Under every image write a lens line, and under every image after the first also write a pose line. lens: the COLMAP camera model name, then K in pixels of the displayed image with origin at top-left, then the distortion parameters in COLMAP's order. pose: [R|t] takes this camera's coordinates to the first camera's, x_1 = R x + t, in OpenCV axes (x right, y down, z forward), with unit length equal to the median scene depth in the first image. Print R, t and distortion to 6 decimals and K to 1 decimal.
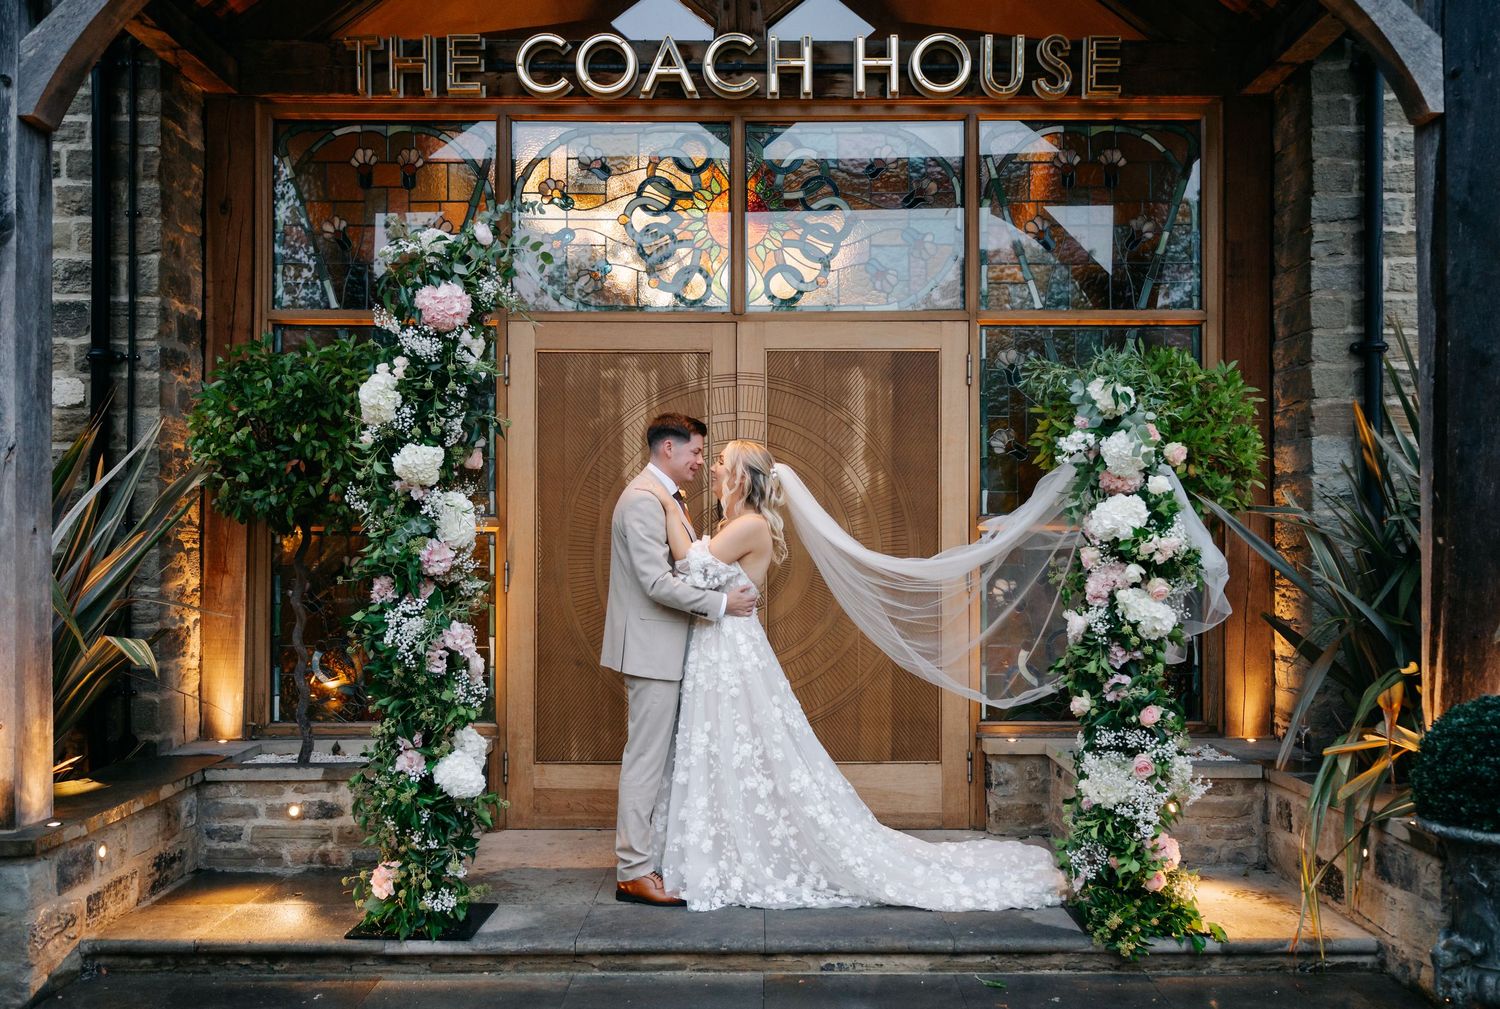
lens RADIAL K [[1124.0, 0, 750.9], [0, 1124.0, 511.9], [0, 0, 1]] dist [-0.007869, 0.001636]
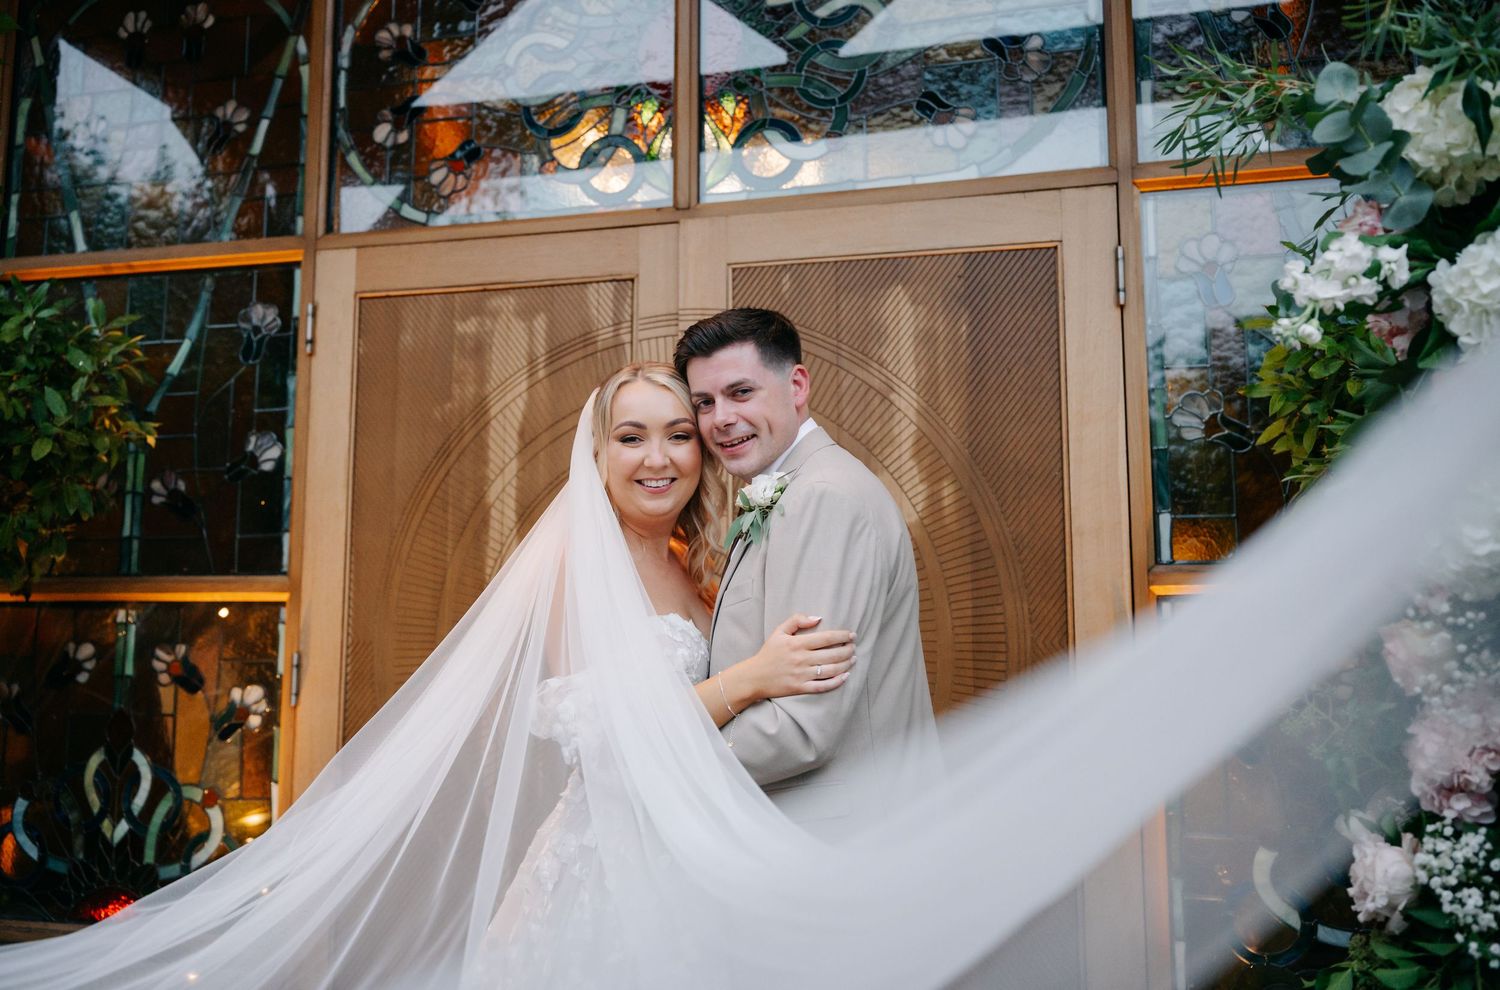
lens RADIAL K [[1124.0, 0, 746.8], [0, 1124.0, 484.7], [0, 0, 1]] dist [-0.007869, 0.001636]
pose [[0.973541, -0.026675, -0.226949, 0.142329], [0.003252, 0.994680, -0.102962, 0.018388], [0.228488, 0.099500, 0.968449, 0.480557]]
